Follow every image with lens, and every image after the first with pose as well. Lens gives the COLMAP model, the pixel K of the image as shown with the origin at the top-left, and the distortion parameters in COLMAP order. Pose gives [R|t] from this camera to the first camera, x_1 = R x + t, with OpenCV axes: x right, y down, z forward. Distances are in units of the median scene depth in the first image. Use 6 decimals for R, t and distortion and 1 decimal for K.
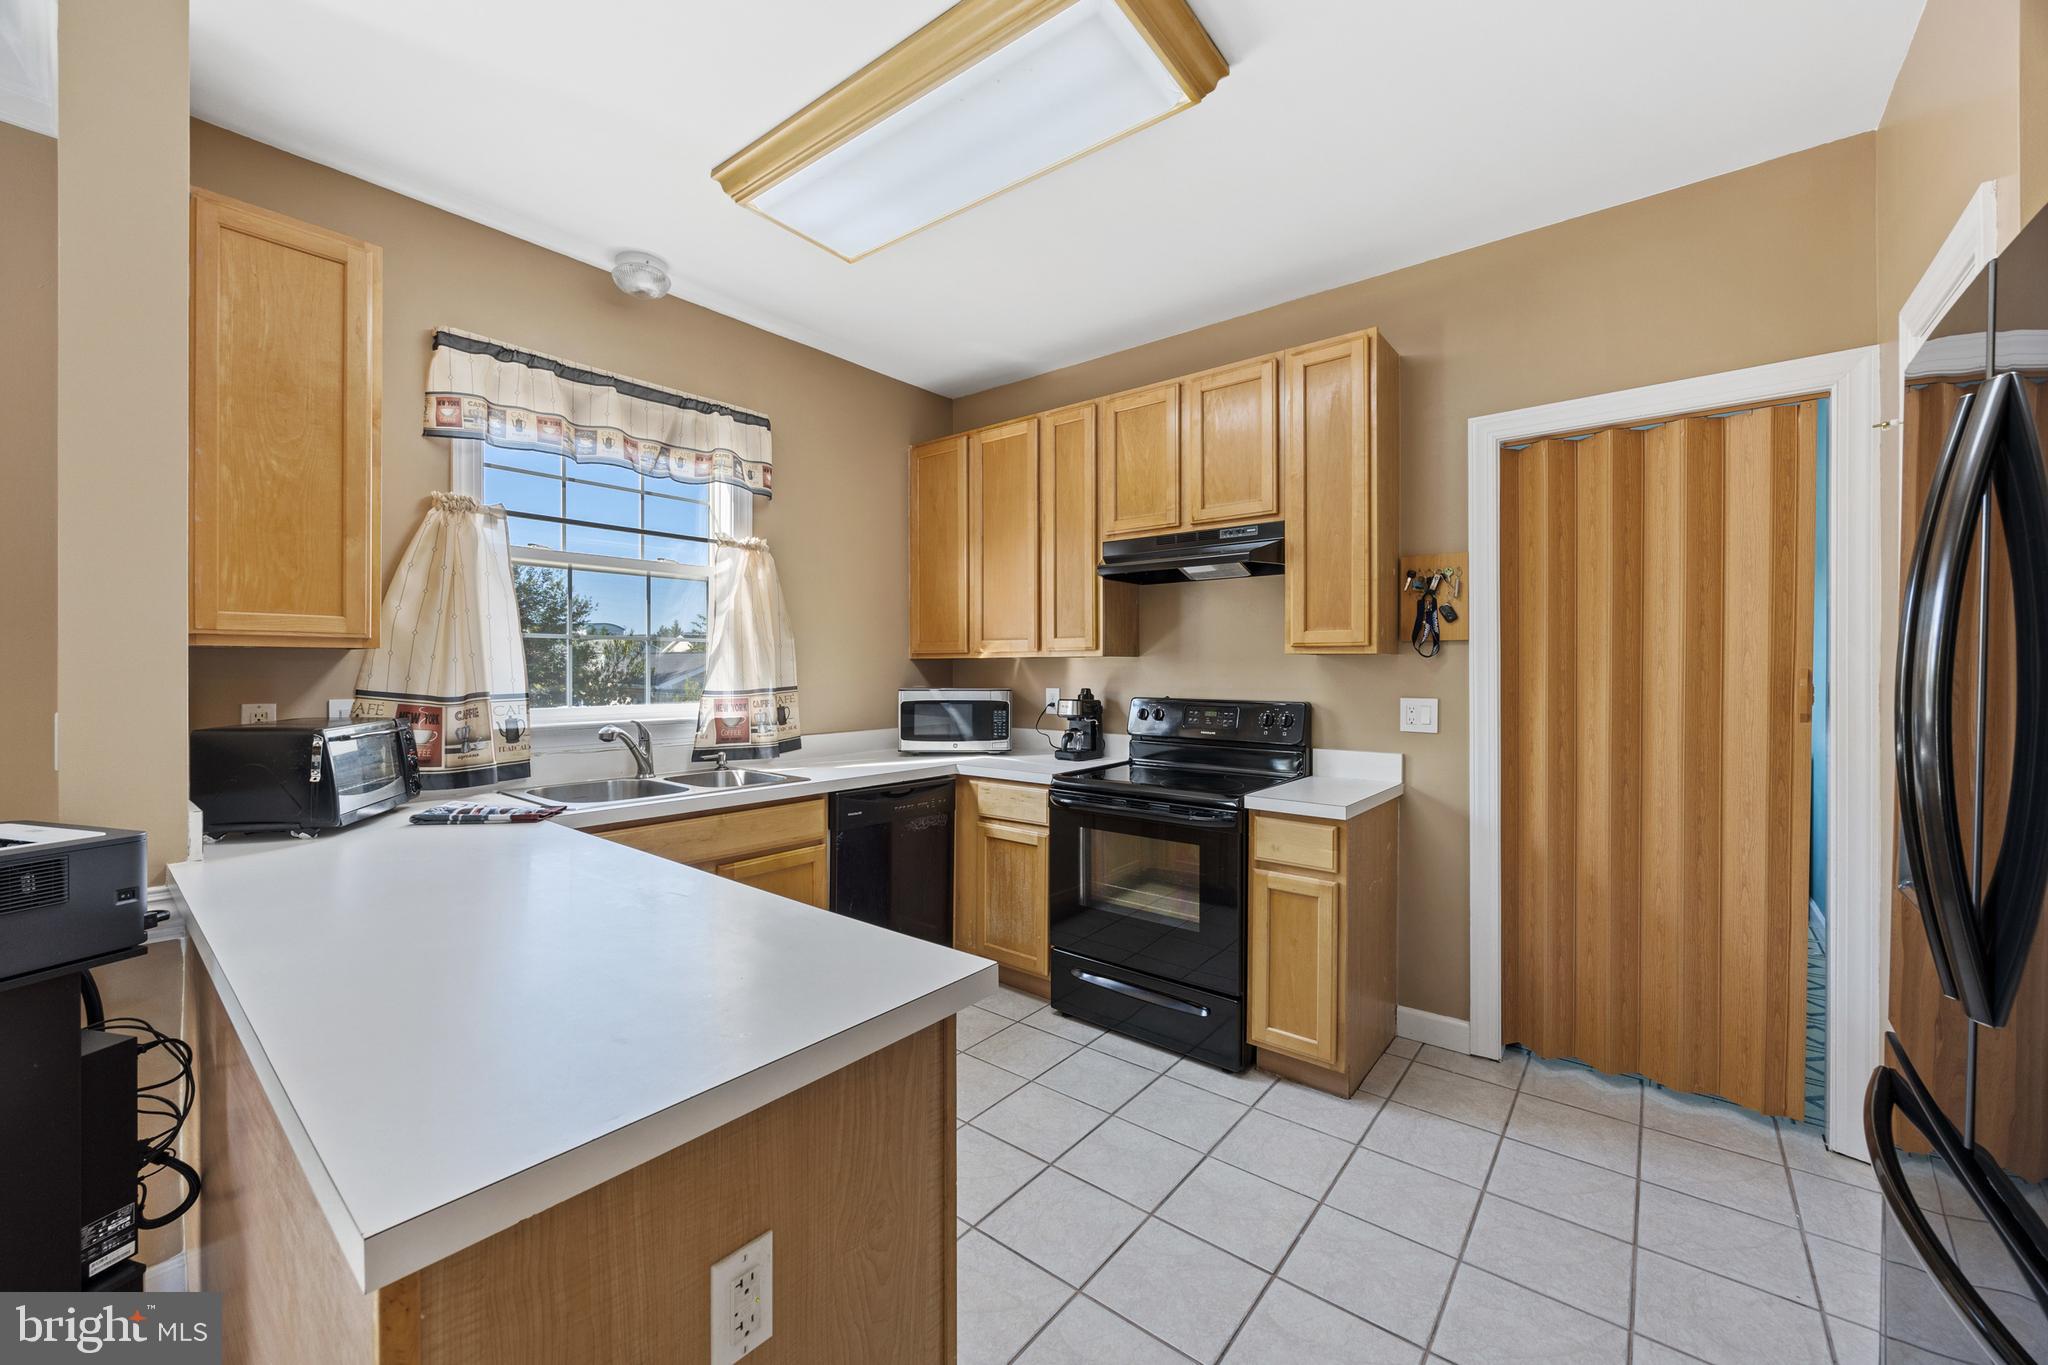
lens RADIAL K [[799.3, 0, 1029.5], [0, 799.3, 671.2], [0, 0, 1]] dist [-0.003141, -0.000184]
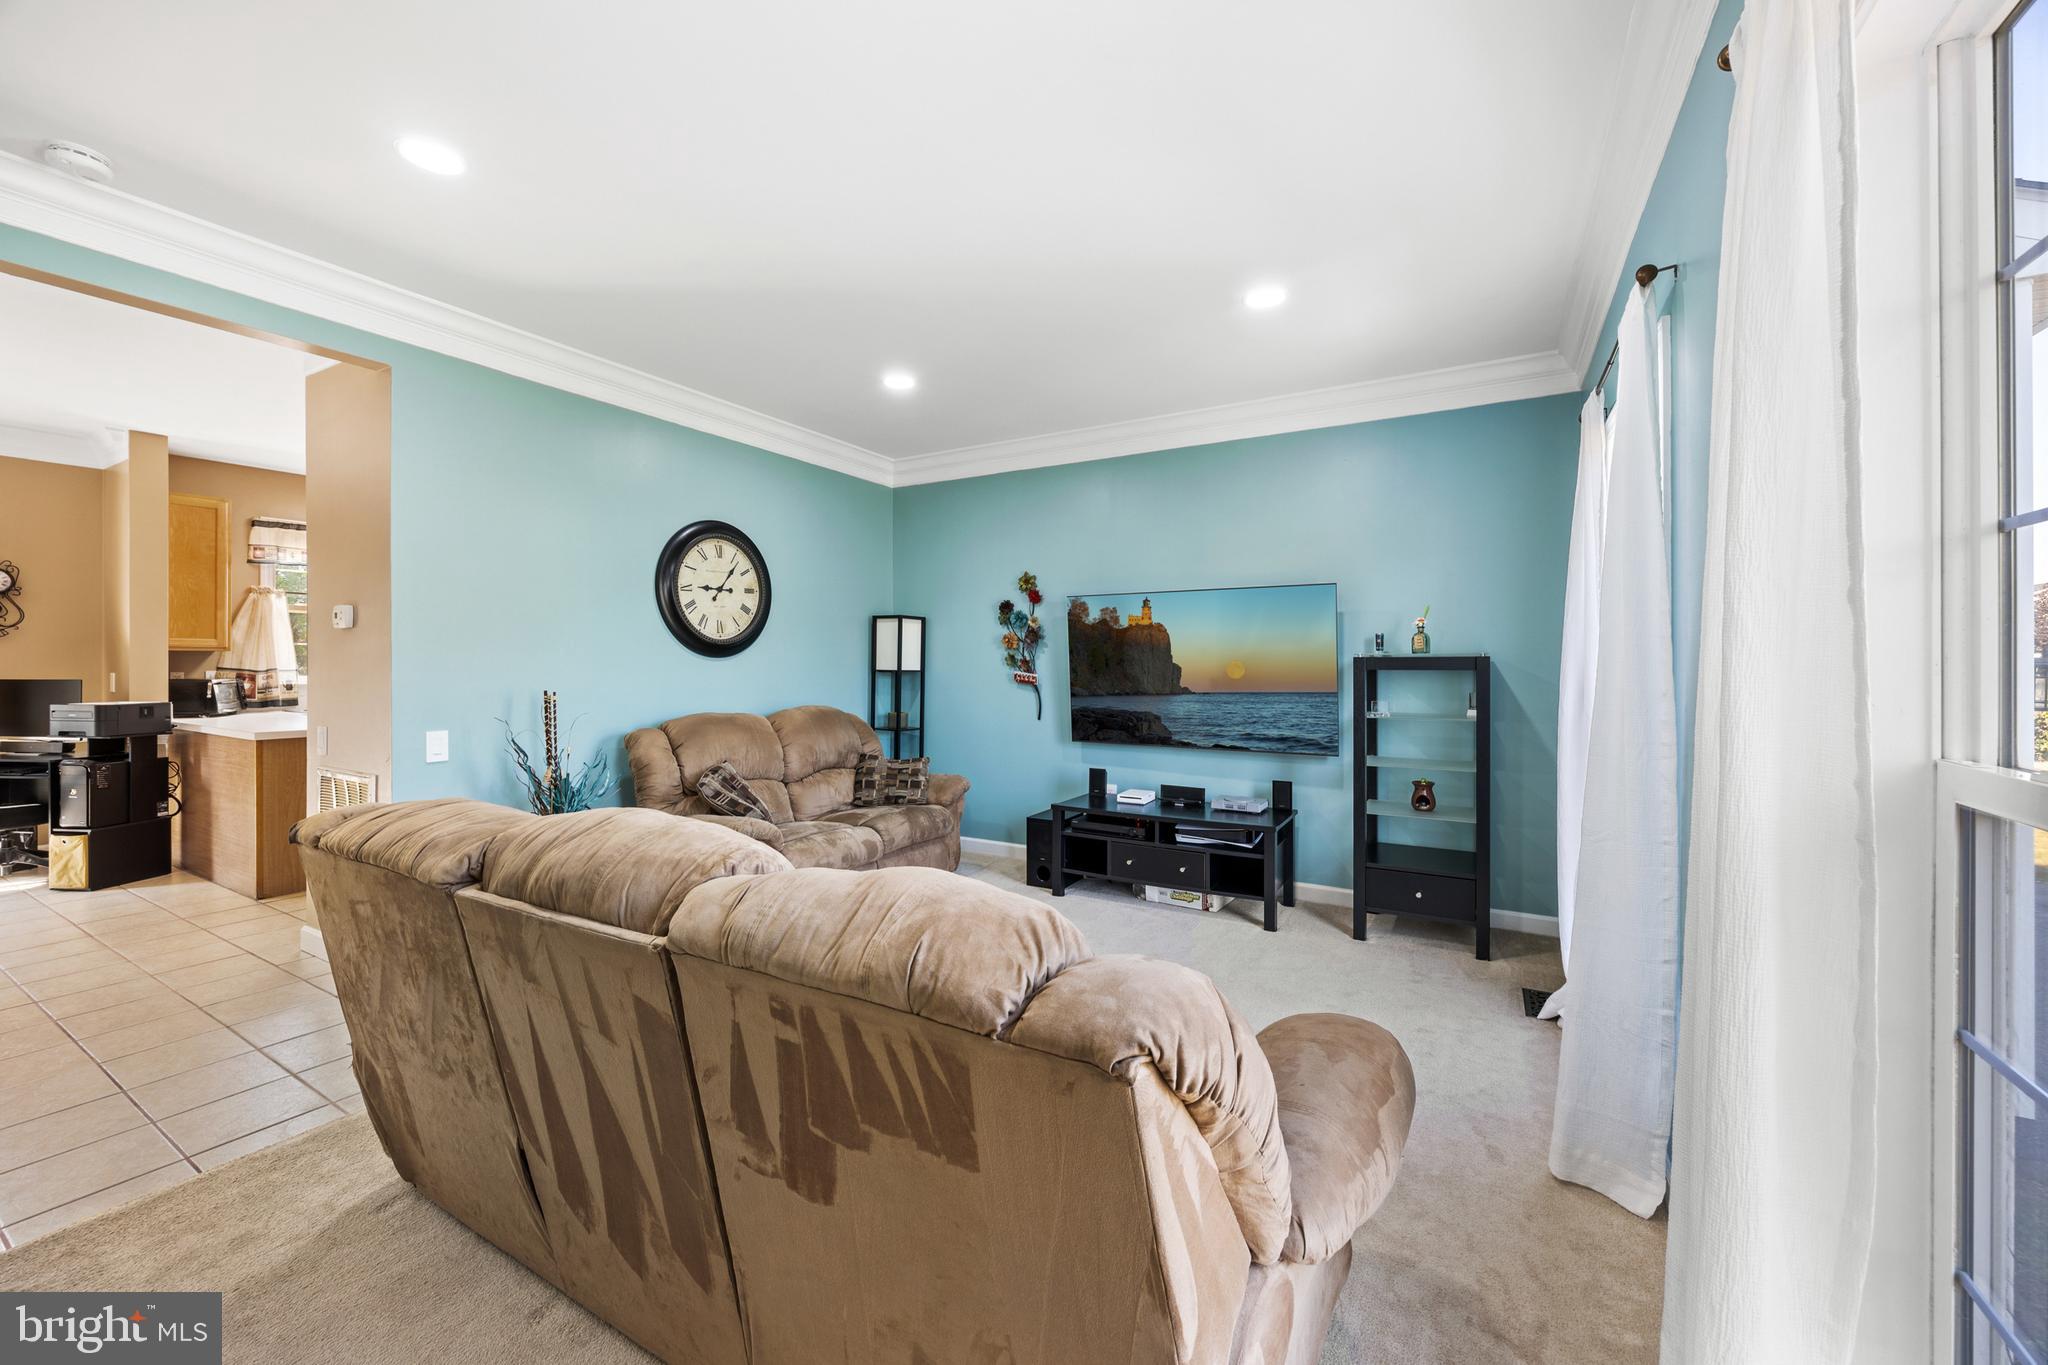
lens RADIAL K [[799.3, 0, 1019.2], [0, 799.3, 660.9], [0, 0, 1]] dist [-0.003141, -0.000184]
pose [[0.989715, -0.000872, 0.143049, 1.154490], [0.001008, 0.999999, -0.000878, 0.007241], [-0.143048, 0.001013, 0.989715, -1.645020]]
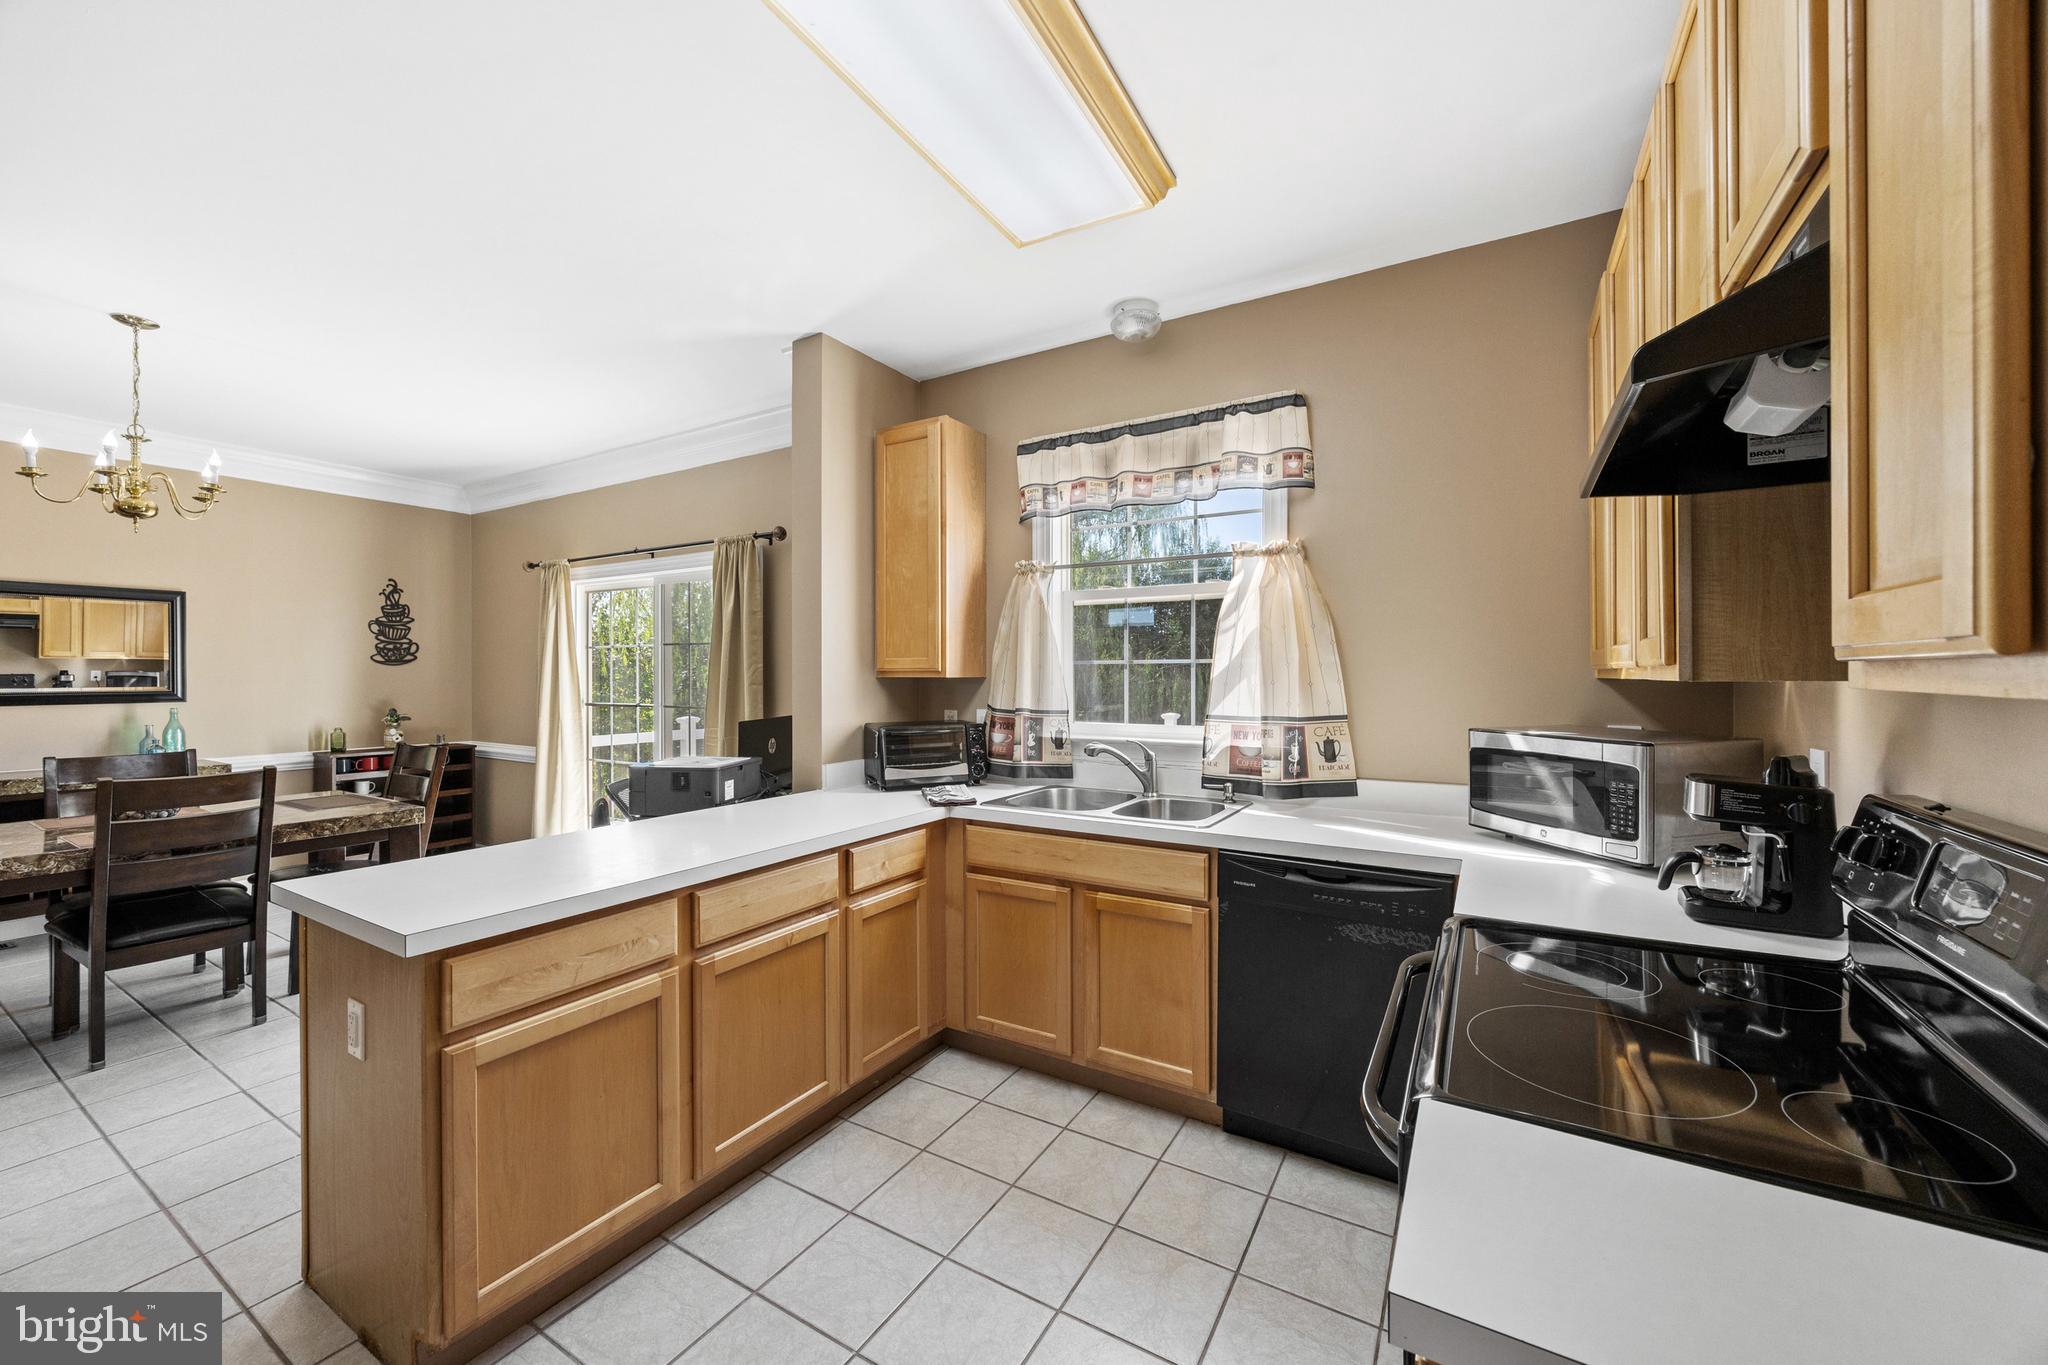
lens RADIAL K [[799.3, 0, 1015.9], [0, 799.3, 678.0], [0, 0, 1]] dist [-0.003141, -0.000184]
pose [[0.127867, 0.000693, -0.991791, 0.596965], [-0.002333, 0.999997, 0.000398, -0.023297], [0.991789, 0.002263, 0.127868, 0.774223]]
